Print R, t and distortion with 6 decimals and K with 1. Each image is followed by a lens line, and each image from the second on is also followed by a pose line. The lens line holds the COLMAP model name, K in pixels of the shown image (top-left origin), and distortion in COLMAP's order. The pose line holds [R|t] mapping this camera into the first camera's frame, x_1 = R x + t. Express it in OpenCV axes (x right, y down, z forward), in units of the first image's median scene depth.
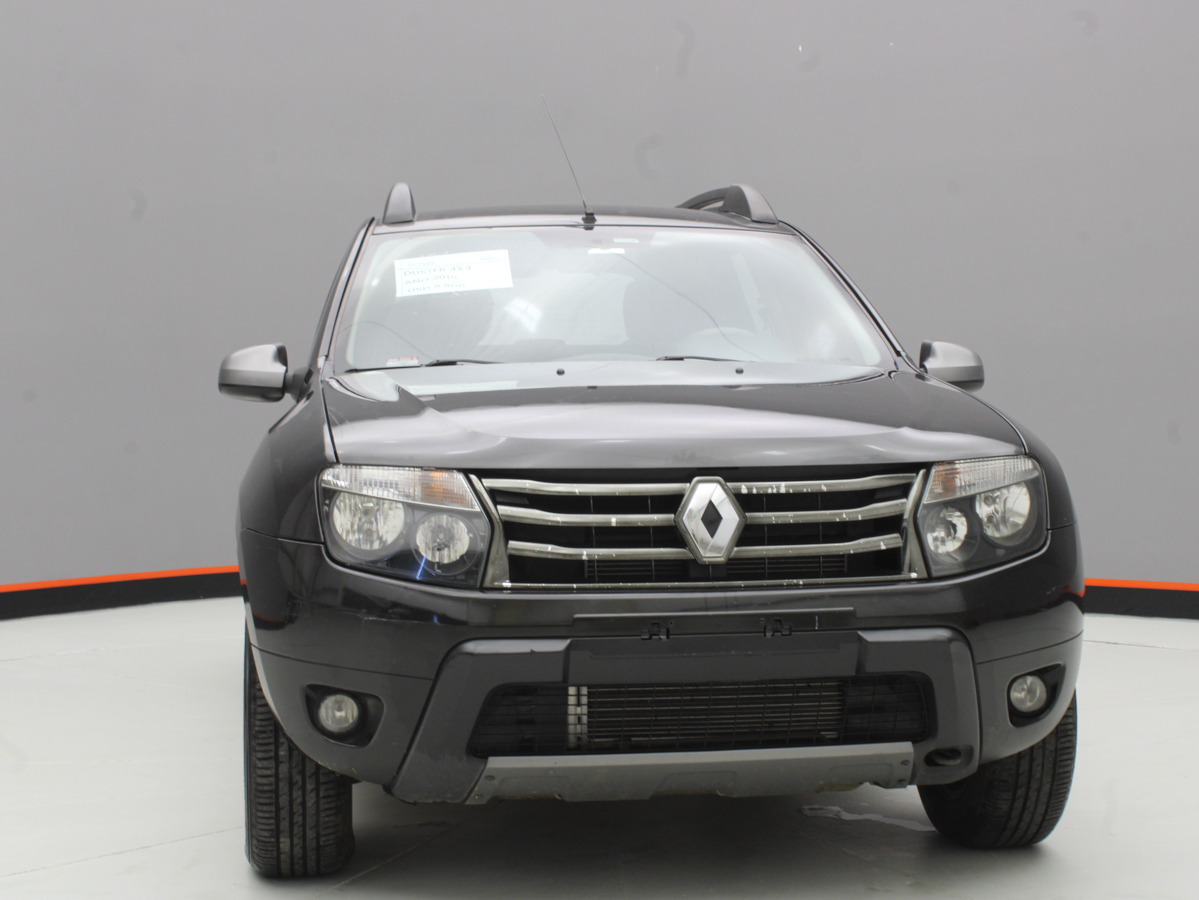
lens RADIAL K [[1980.2, 0, 599.5], [0, 1980.2, 450.0], [0, 0, 1]] dist [-0.008127, -0.040530]
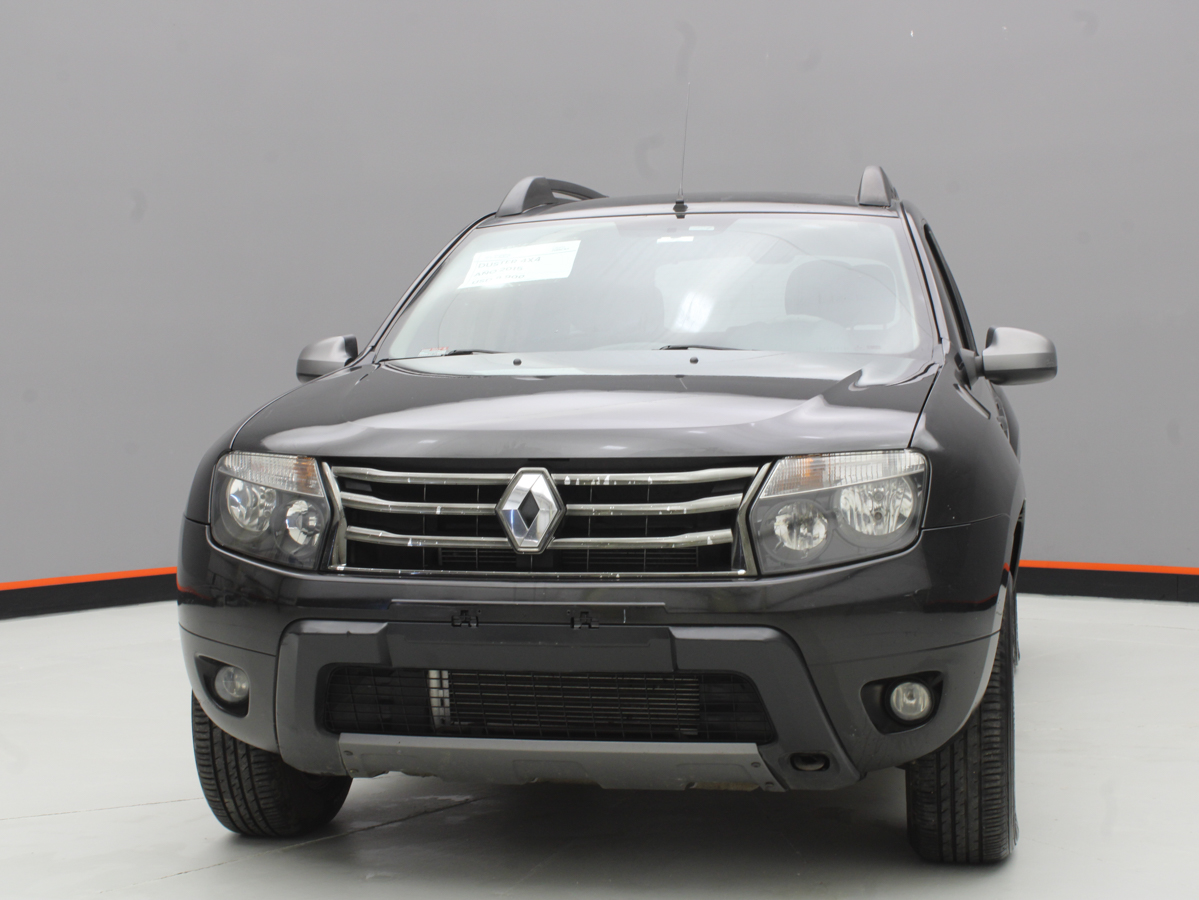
lens RADIAL K [[1980.2, 0, 599.5], [0, 1980.2, 450.0], [0, 0, 1]] dist [-0.008127, -0.040530]
pose [[0.944200, 0.011557, -0.329170, 0.411979], [-0.008496, 0.999906, 0.010737, -0.006402], [0.329263, -0.007342, 0.944210, 0.060143]]
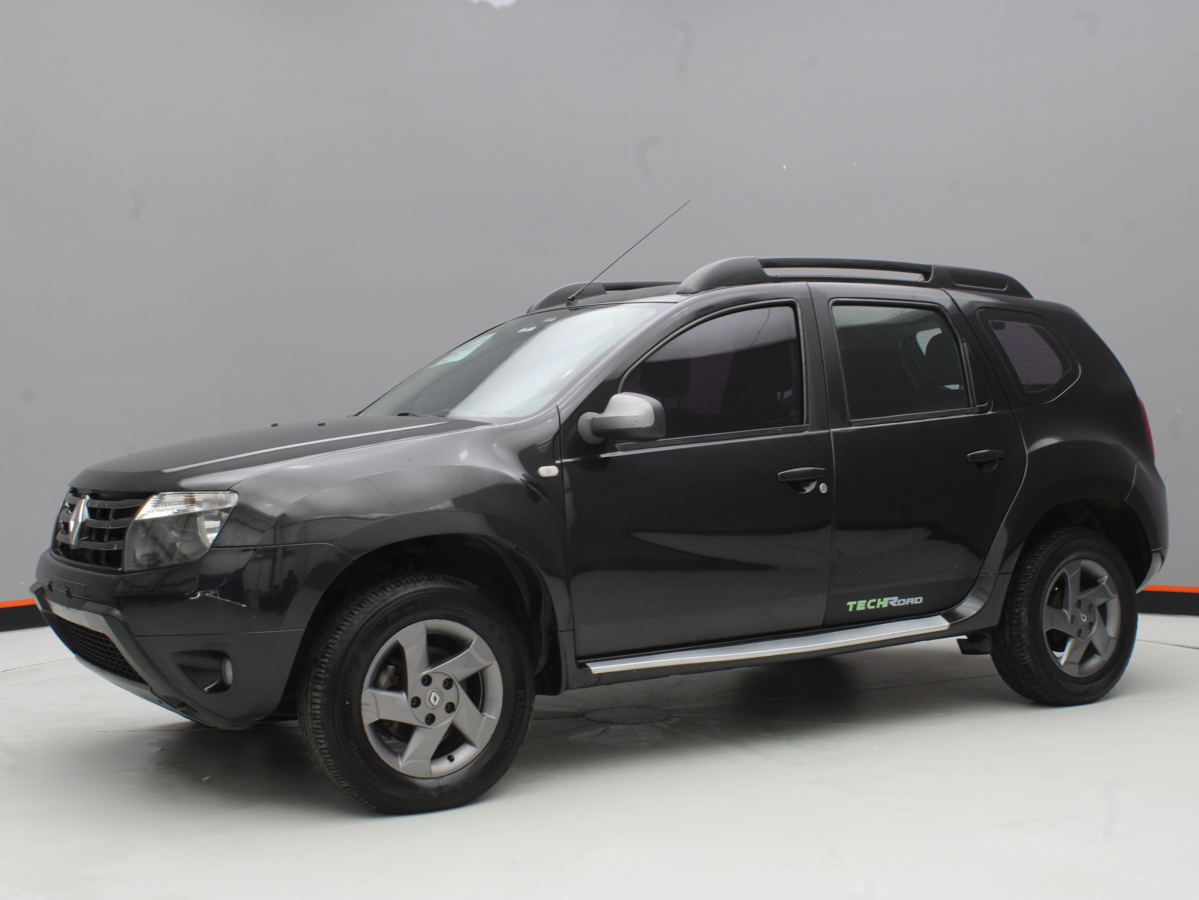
lens RADIAL K [[1565.2, 0, 599.5], [0, 1565.2, 450.0], [0, 0, 1]] dist [-0.014745, 0.010156]
pose [[0.424600, 0.013369, -0.905283, 1.347632], [-0.017292, 0.999828, 0.006655, -0.038880], [0.905216, 0.012828, 0.424758, 0.830164]]
